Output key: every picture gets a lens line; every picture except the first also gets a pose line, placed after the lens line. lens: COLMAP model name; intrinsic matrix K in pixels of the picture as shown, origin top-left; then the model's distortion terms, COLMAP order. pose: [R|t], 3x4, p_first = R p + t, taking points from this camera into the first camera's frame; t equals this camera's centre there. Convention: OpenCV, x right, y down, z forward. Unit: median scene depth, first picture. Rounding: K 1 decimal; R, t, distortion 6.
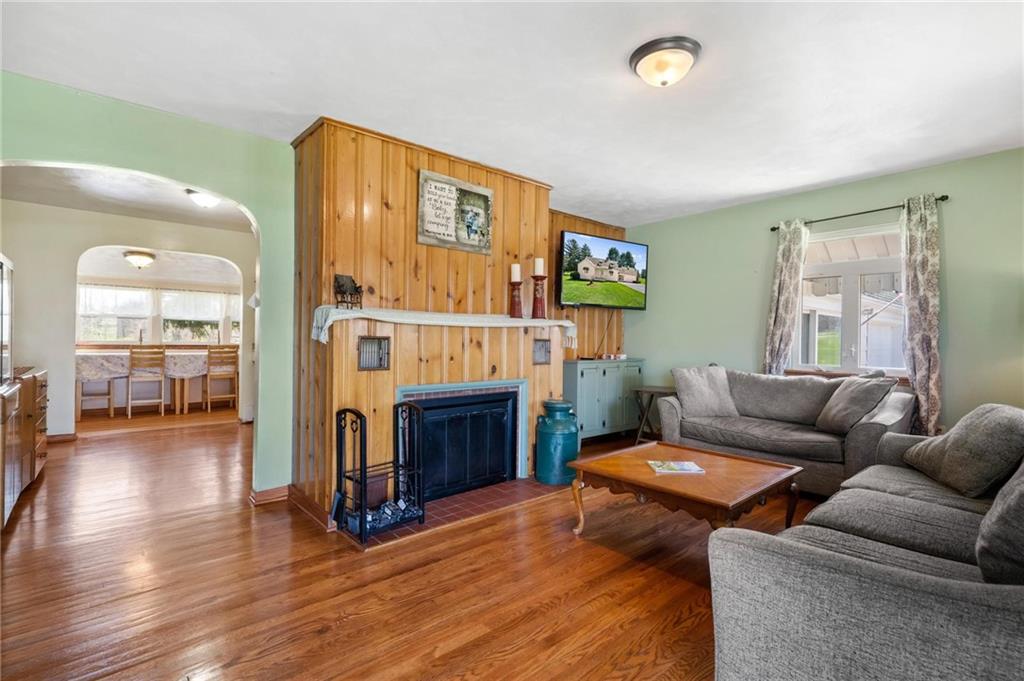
lens RADIAL K [[474.1, 0, 506.9], [0, 474.1, 339.4], [0, 0, 1]] dist [-0.003274, -0.000858]
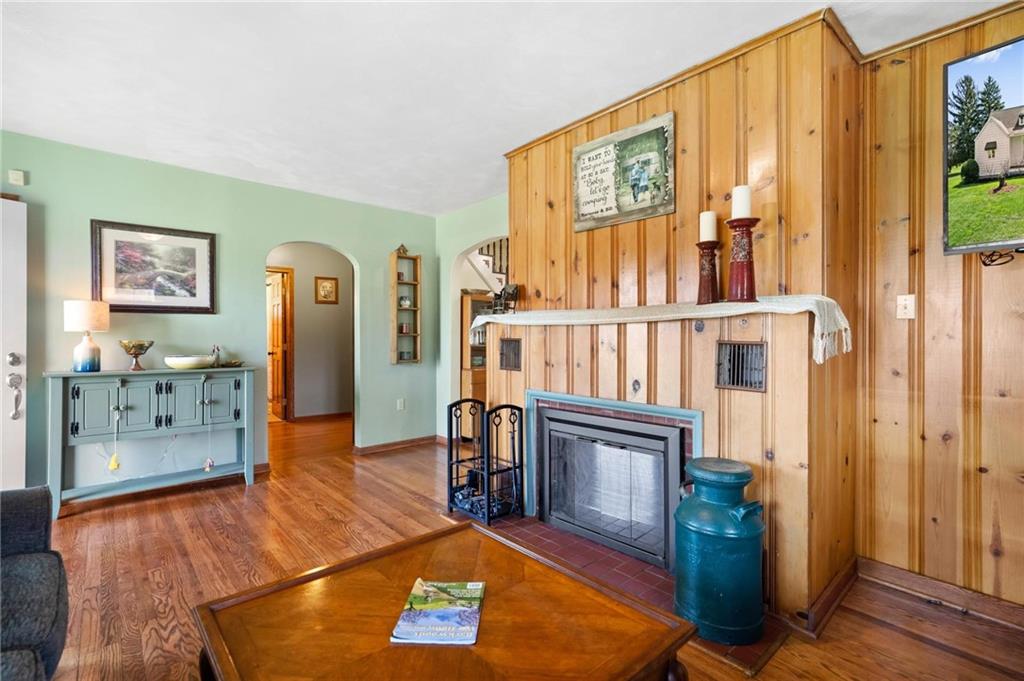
lens RADIAL K [[454.6, 0, 512.4], [0, 454.6, 337.5], [0, 0, 1]] dist [-0.018260, -0.000252]
pose [[0.025842, -0.005930, -0.999648, 0.636965], [-0.007695, 0.999952, -0.006131, -0.001757], [0.999636, 0.007851, 0.025795, 0.844064]]
